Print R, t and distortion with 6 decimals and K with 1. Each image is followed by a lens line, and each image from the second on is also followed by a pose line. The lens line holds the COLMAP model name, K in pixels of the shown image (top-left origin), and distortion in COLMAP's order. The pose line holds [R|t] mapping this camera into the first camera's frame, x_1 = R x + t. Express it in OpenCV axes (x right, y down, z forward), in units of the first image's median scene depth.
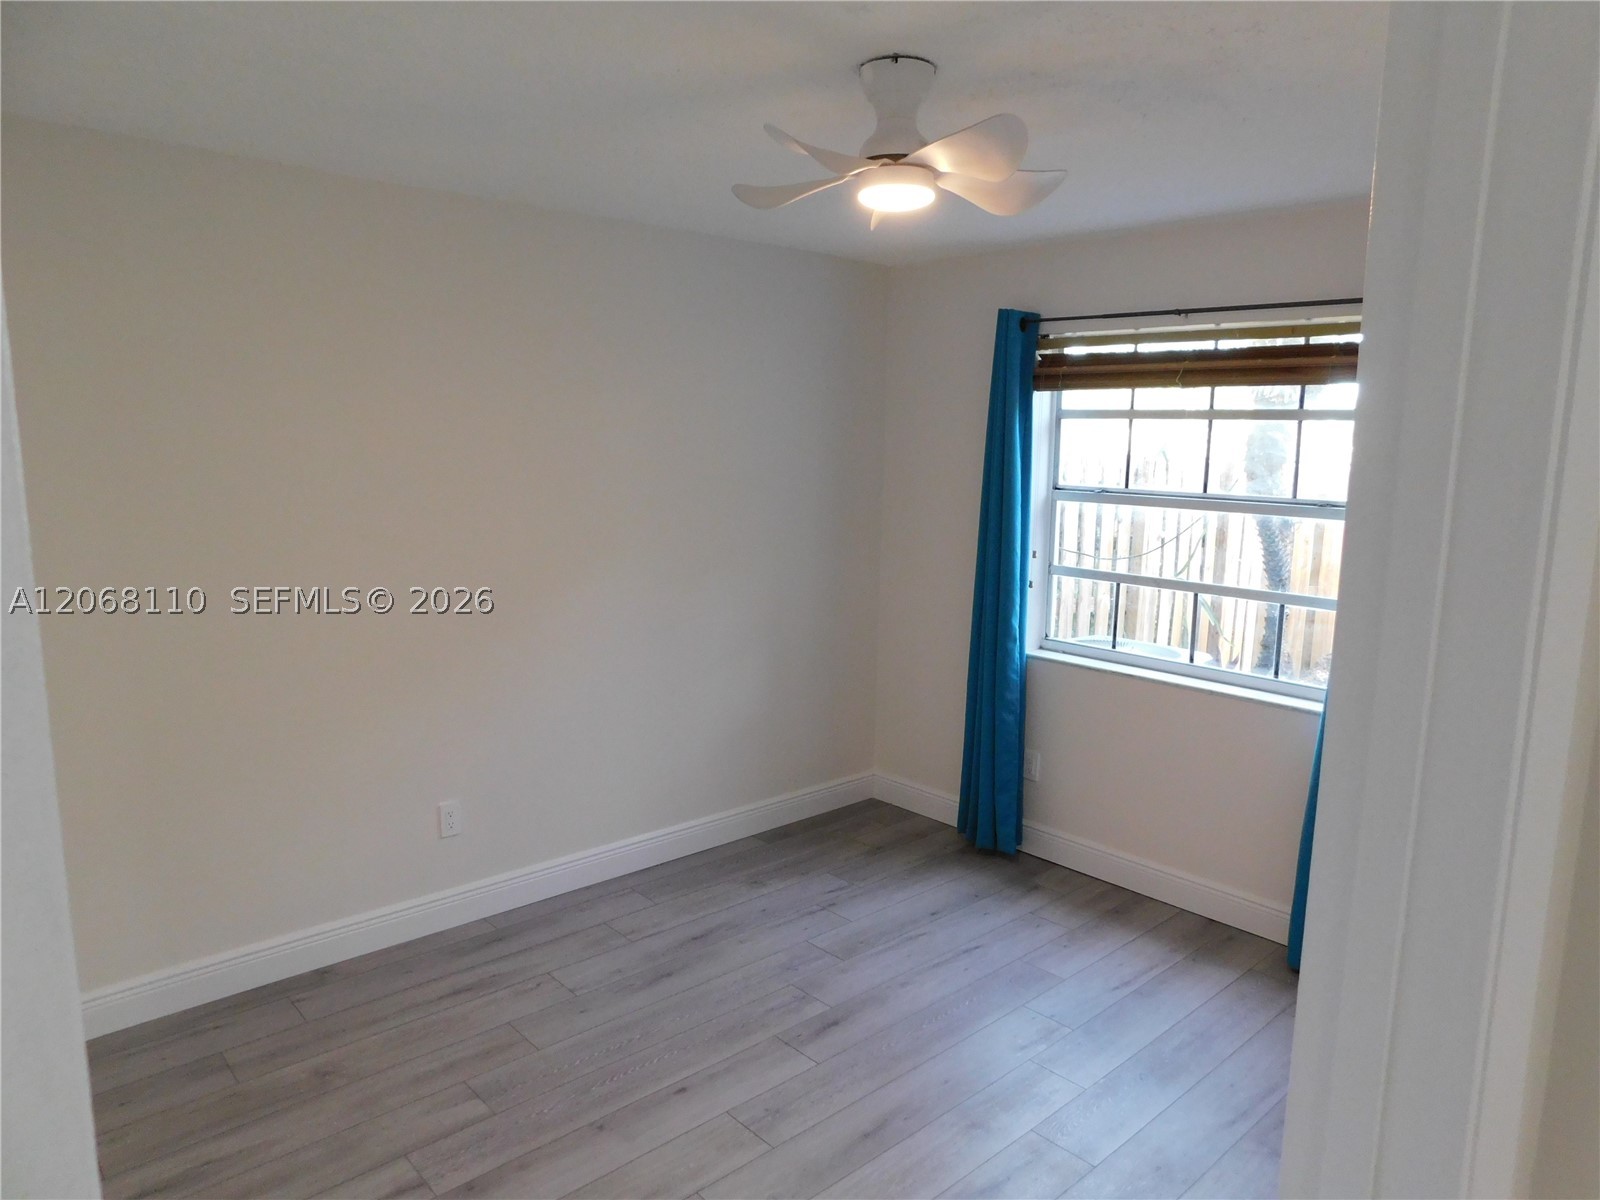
lens RADIAL K [[1051.7, 0, 797.7], [0, 1051.7, 601.7], [0, 0, 1]] dist [-0.071769, 0.050408]
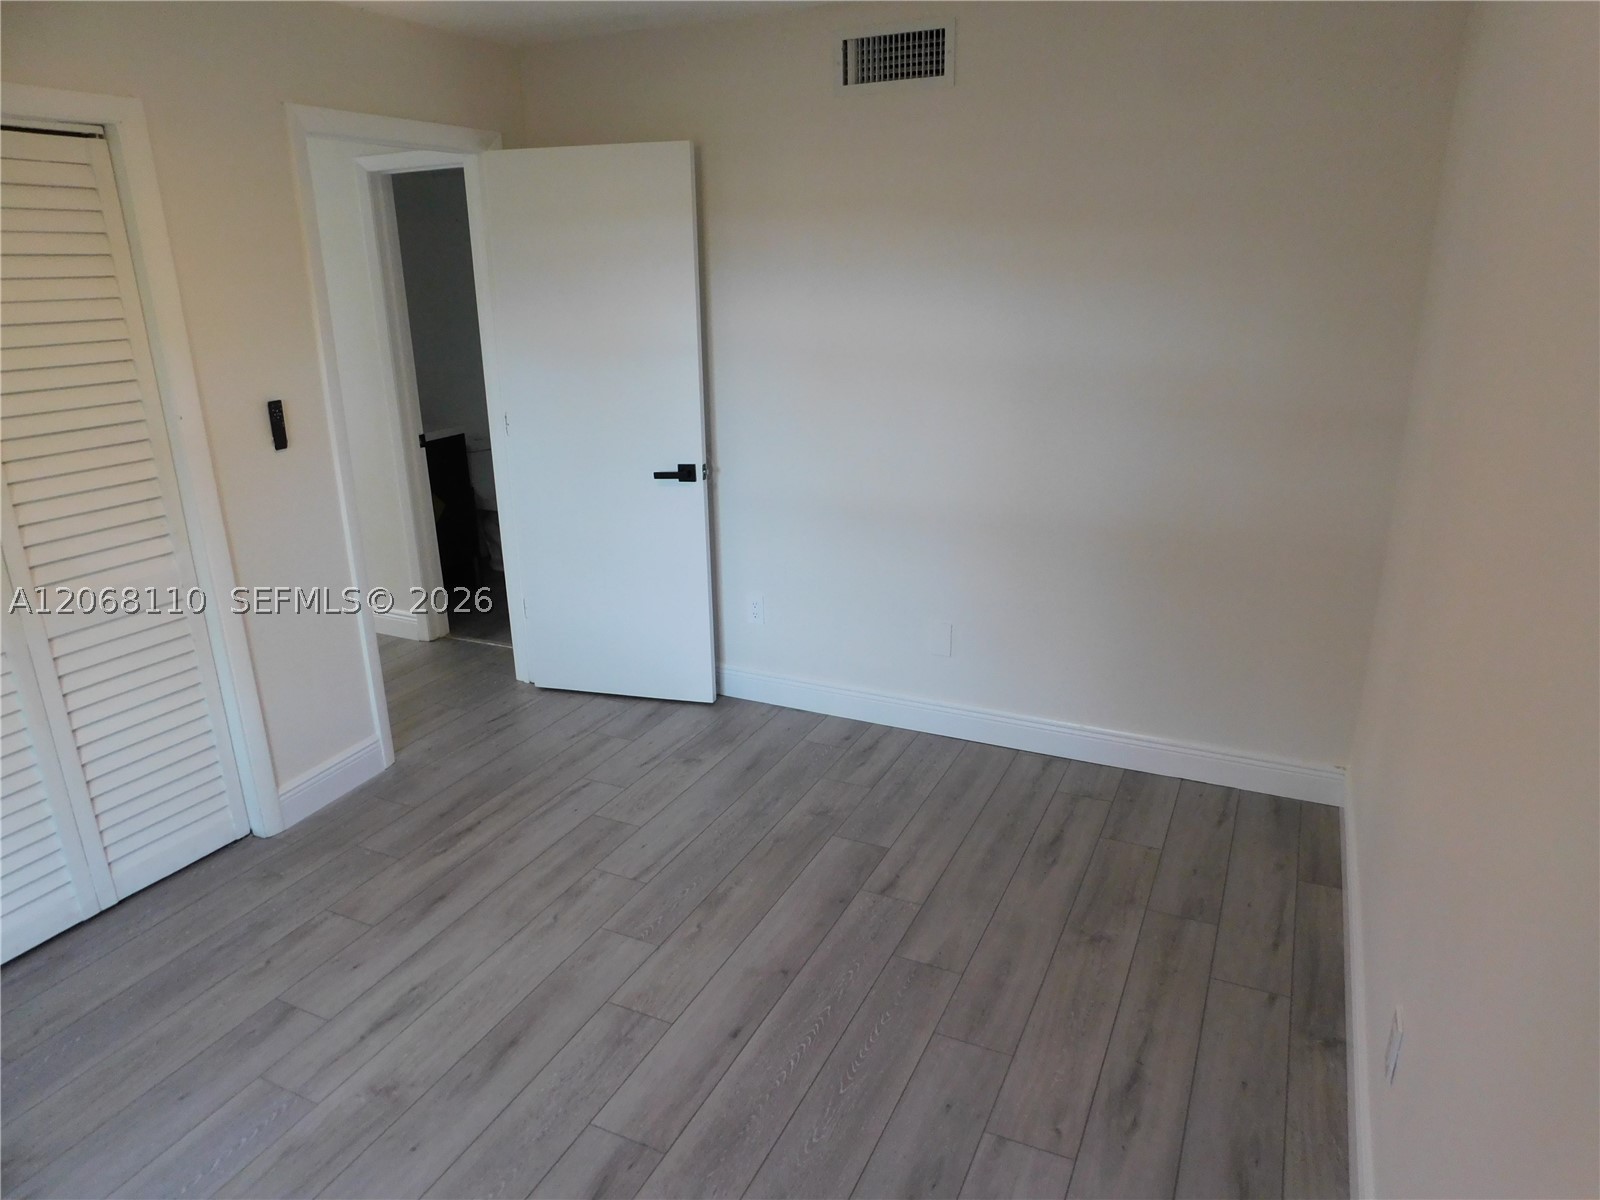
lens RADIAL K [[1051.7, 0, 800.8], [0, 1051.7, 600.8], [0, 0, 1]] dist [-0.071769, 0.050408]
pose [[-0.925237, 0.119956, -0.359928, 0.105224], [-0.056279, 0.894807, 0.442891, -0.237218], [0.375193, 0.430035, -0.821158, 1.554448]]
